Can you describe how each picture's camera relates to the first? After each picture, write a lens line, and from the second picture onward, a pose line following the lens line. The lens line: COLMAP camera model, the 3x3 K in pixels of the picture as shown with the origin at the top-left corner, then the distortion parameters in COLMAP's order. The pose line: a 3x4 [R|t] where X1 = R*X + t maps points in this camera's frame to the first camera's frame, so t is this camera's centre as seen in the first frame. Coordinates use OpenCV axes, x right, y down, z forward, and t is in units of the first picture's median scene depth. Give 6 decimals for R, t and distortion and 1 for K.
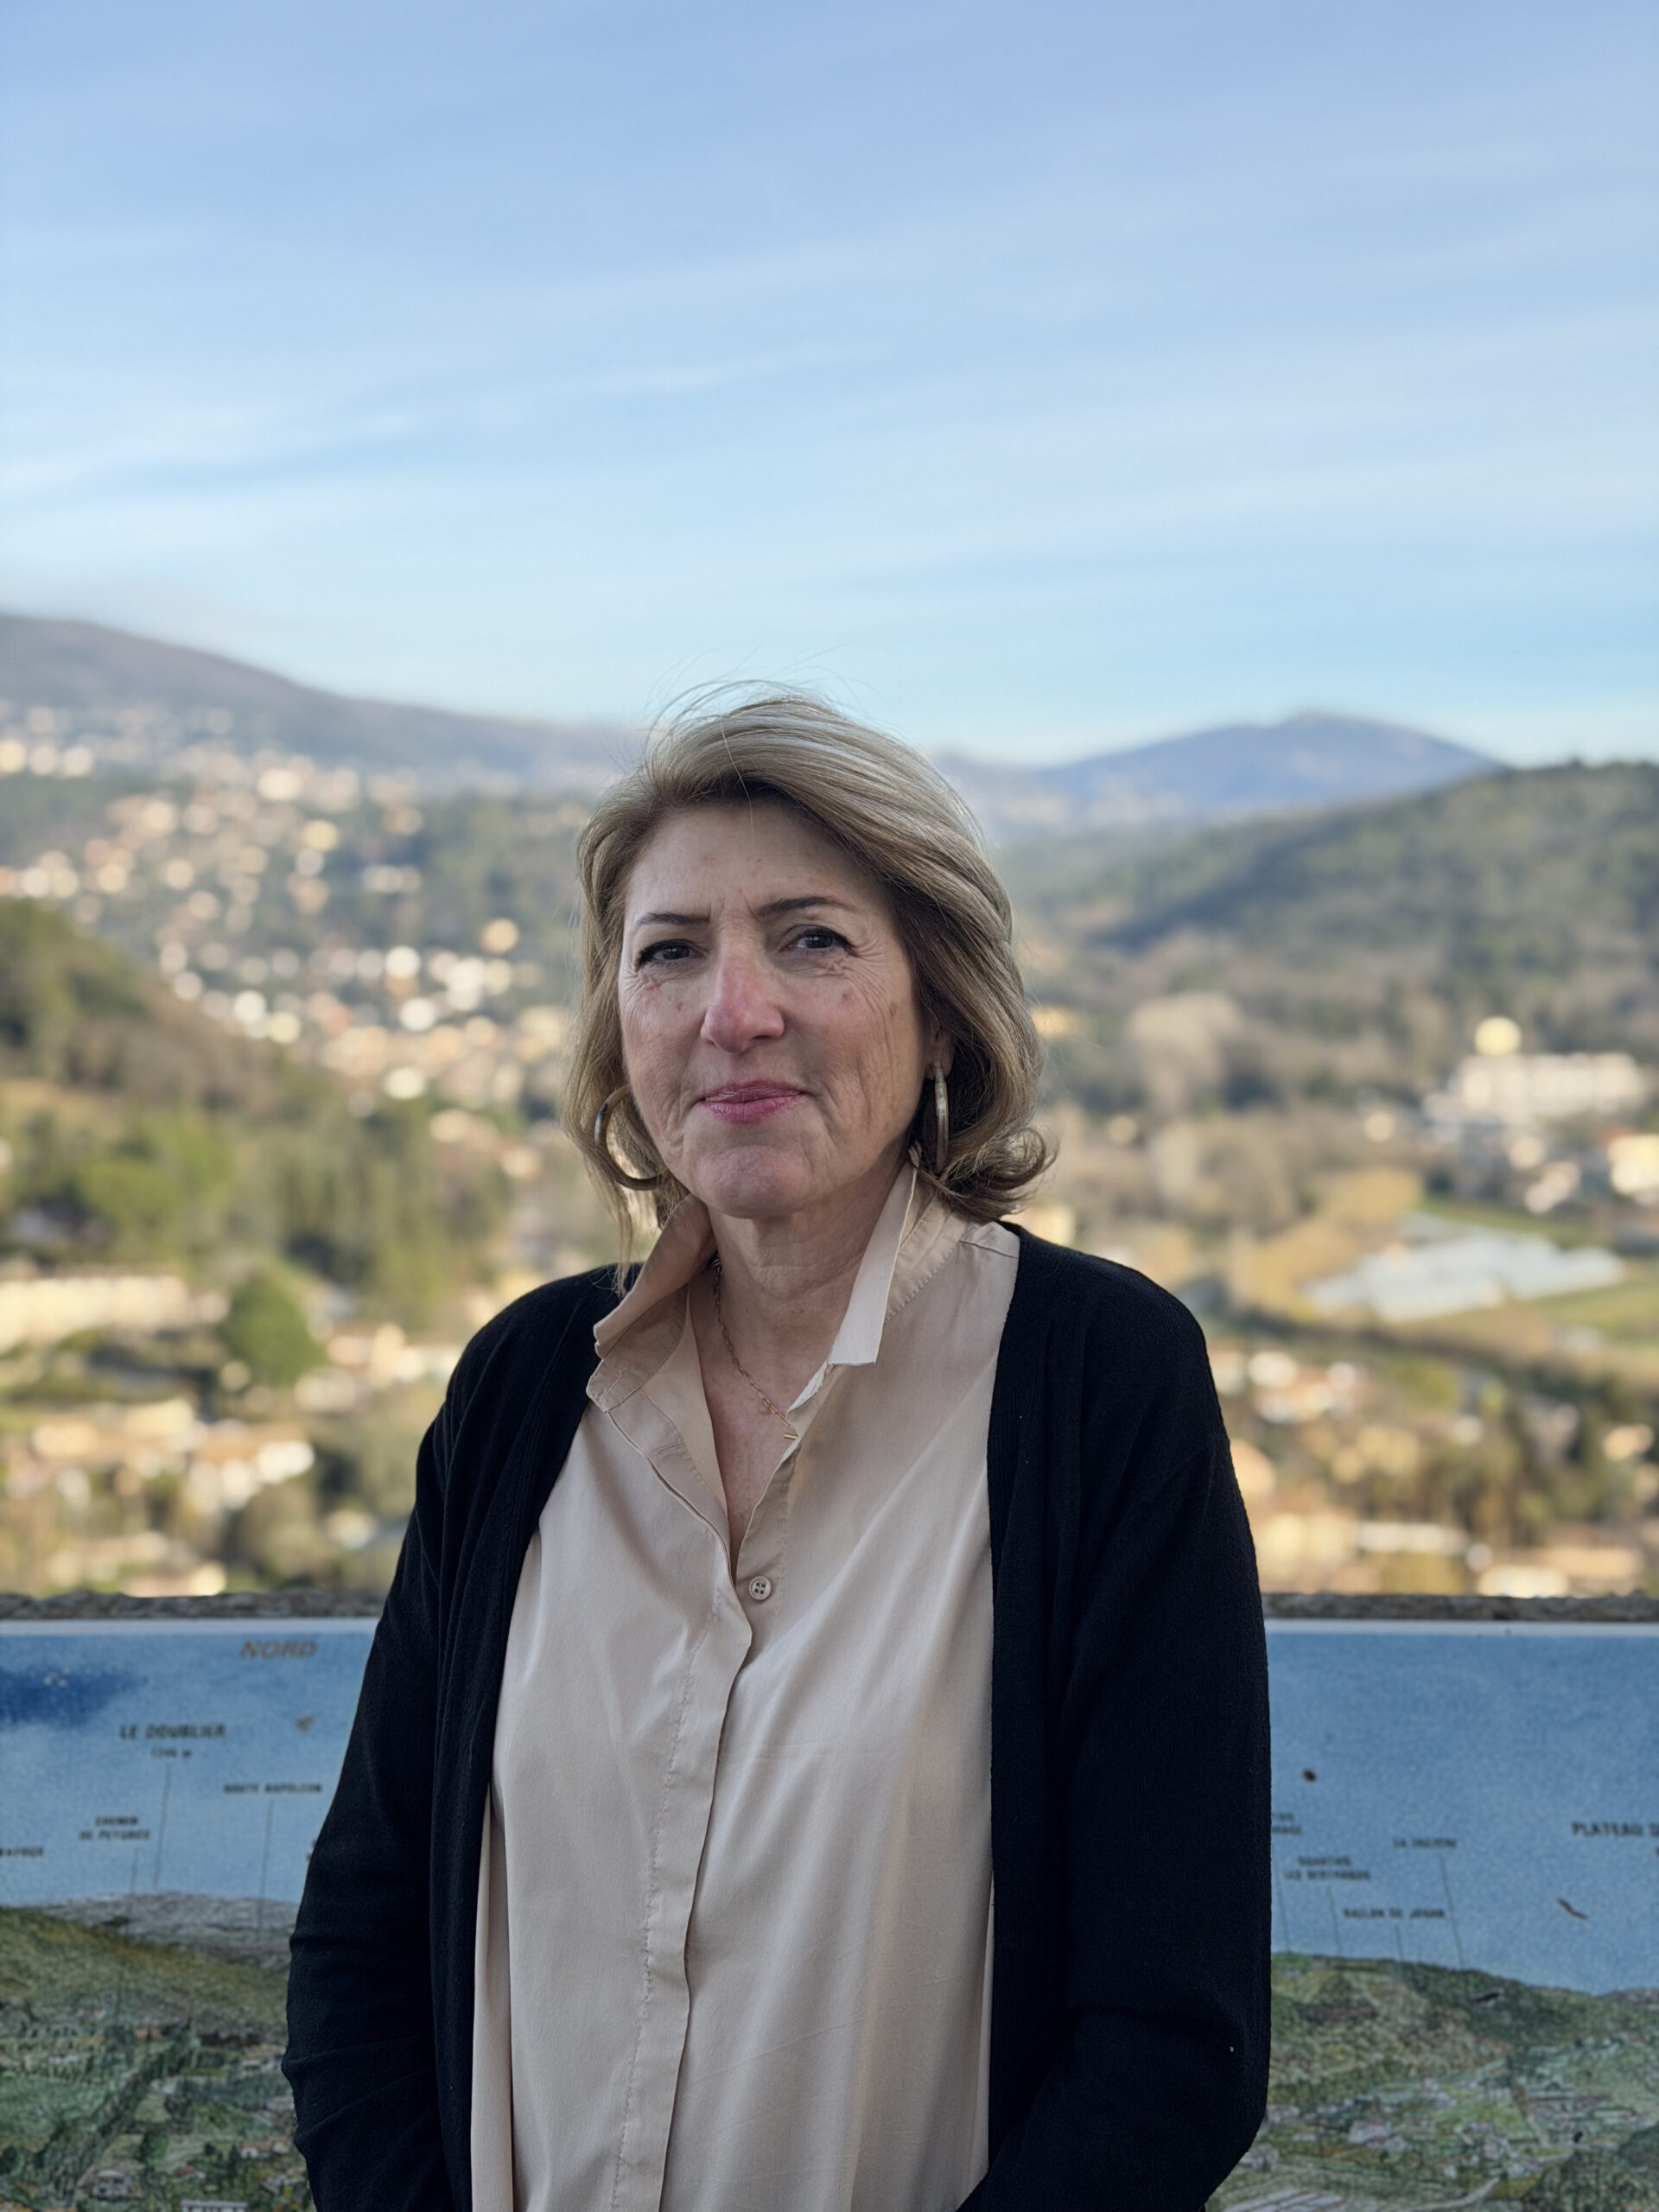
lens RADIAL K [[3125.0, 0, 829.5], [0, 3125.0, 1106.0], [0, 0, 1]] dist [0.235008, -0.586948]
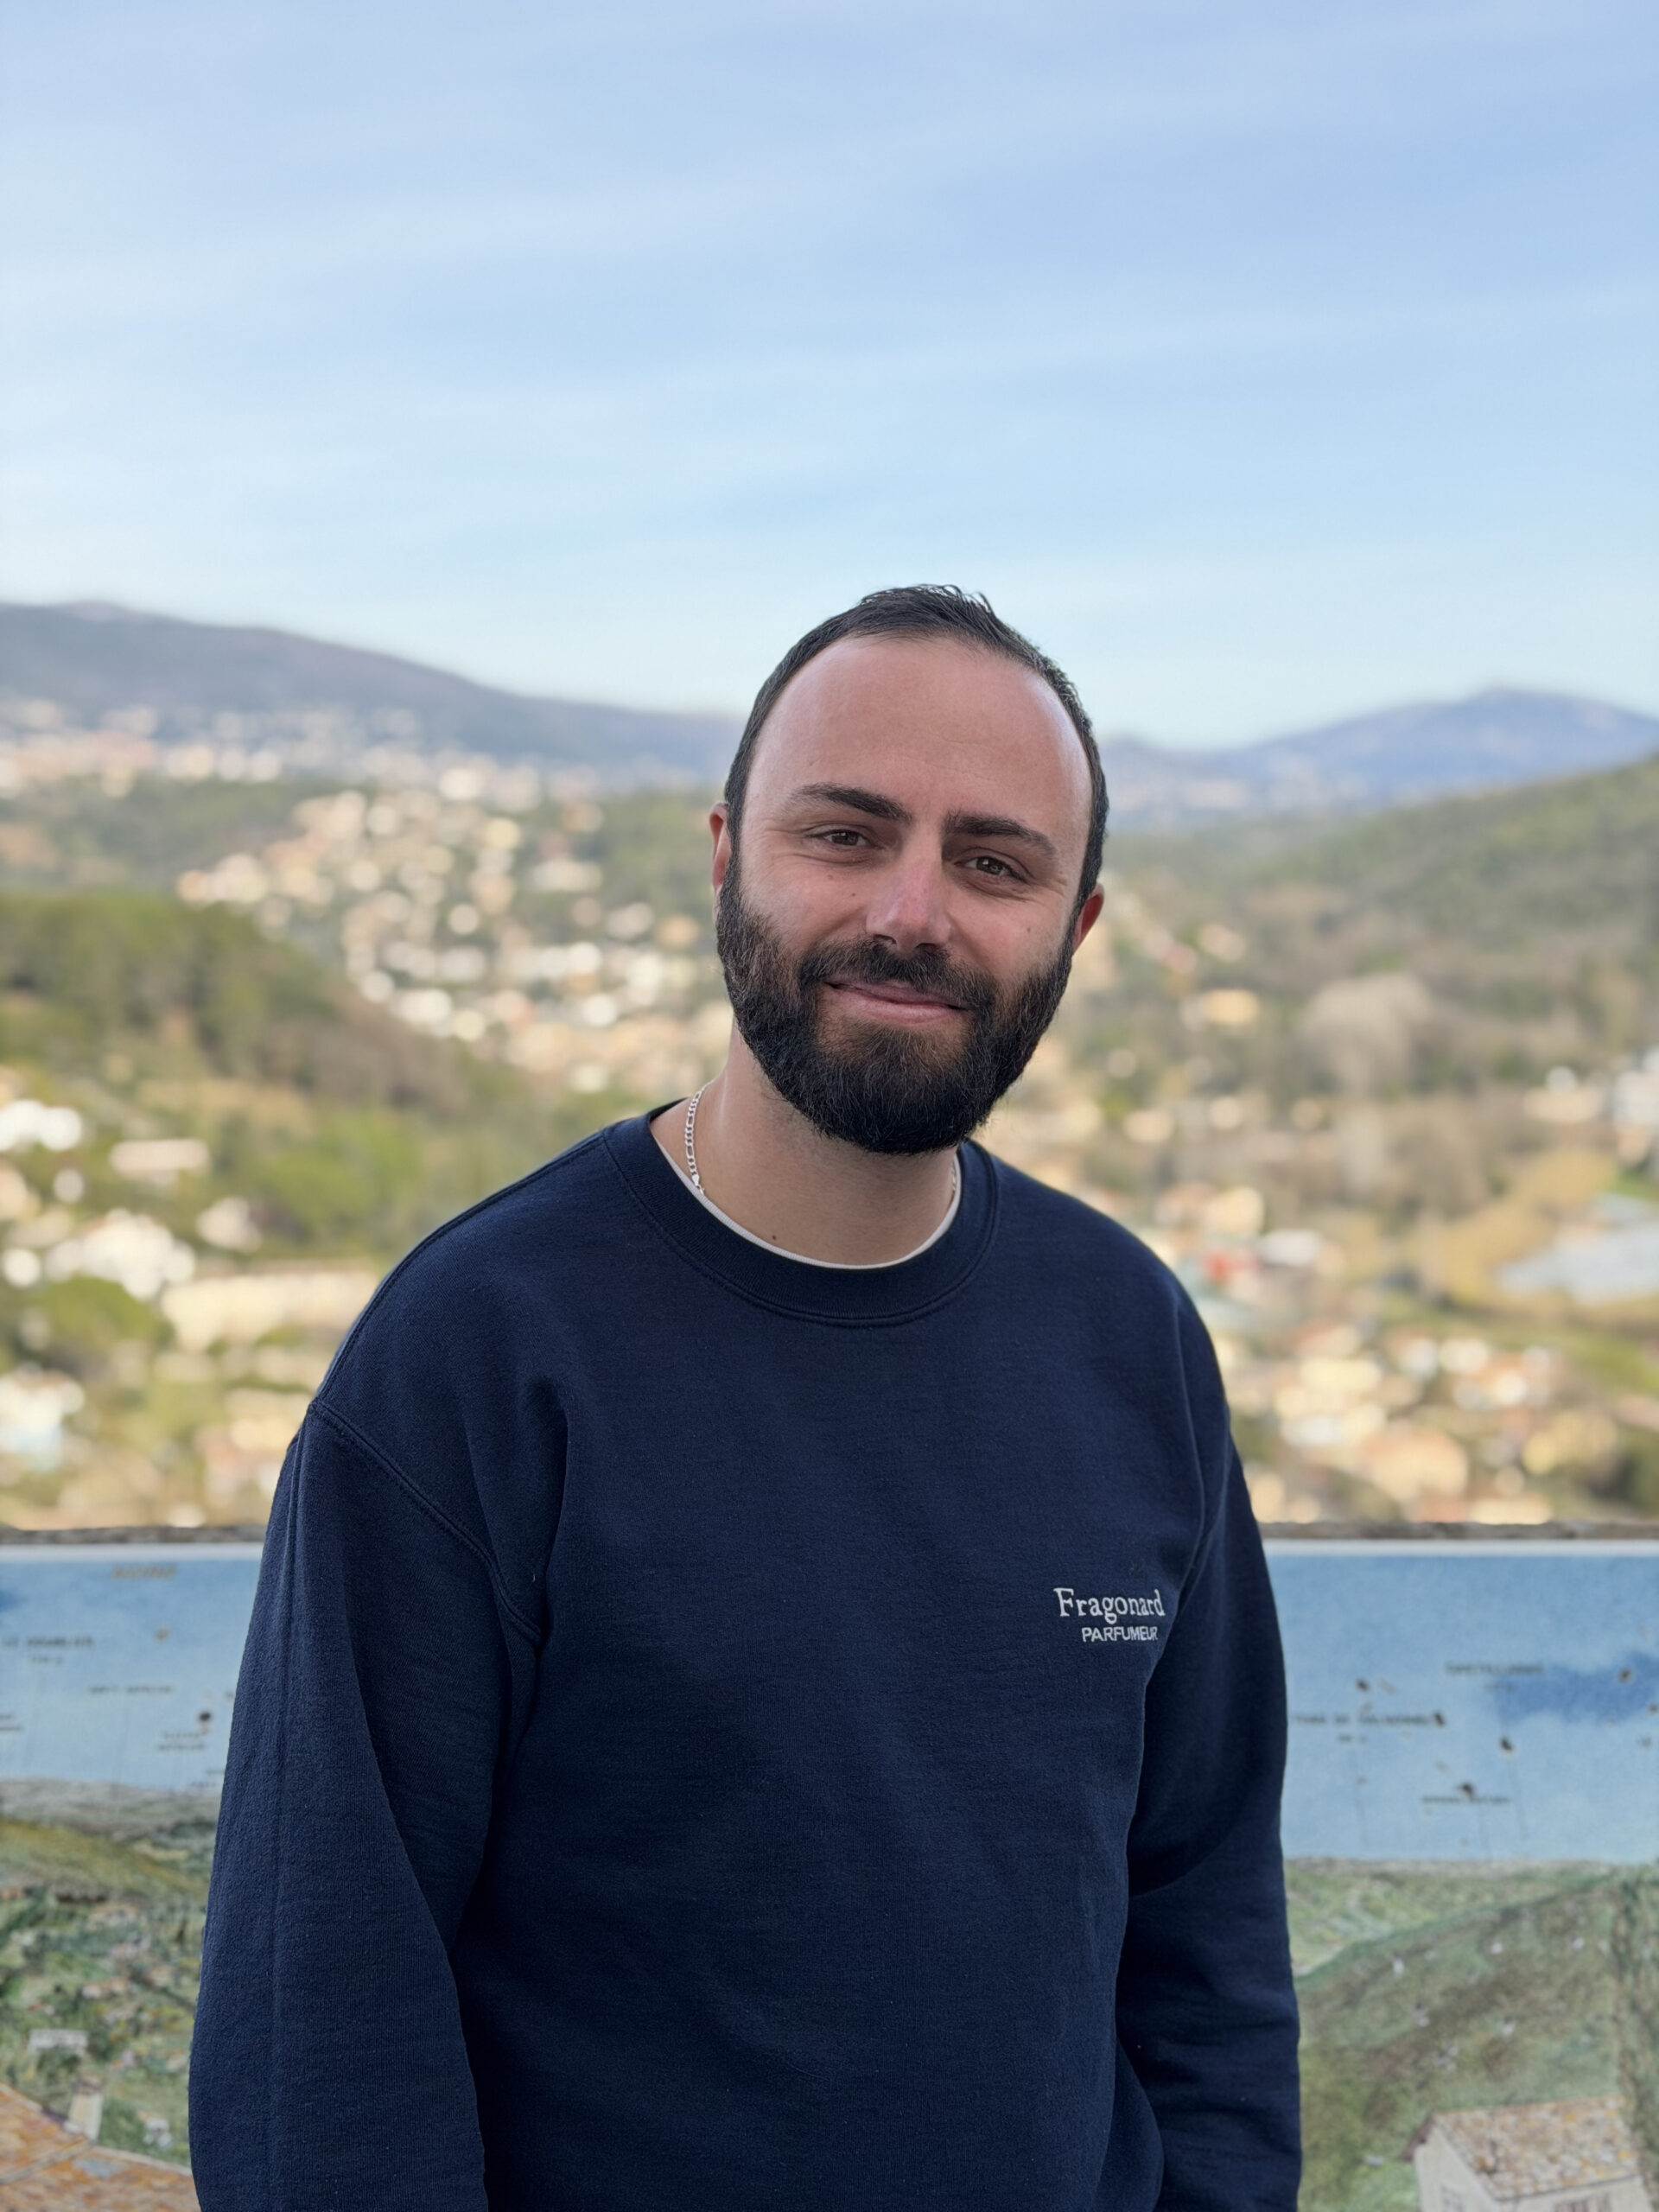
lens RADIAL K [[3134.4, 0, 829.5], [0, 3134.4, 1106.0], [0, 0, 1]] dist [0.243644, -0.643425]
pose [[0.998169, -0.013821, -0.058884, 0.156050], [0.013999, 0.999899, 0.002611, 0.002233], [0.058842, -0.003431, 0.998261, -0.152122]]
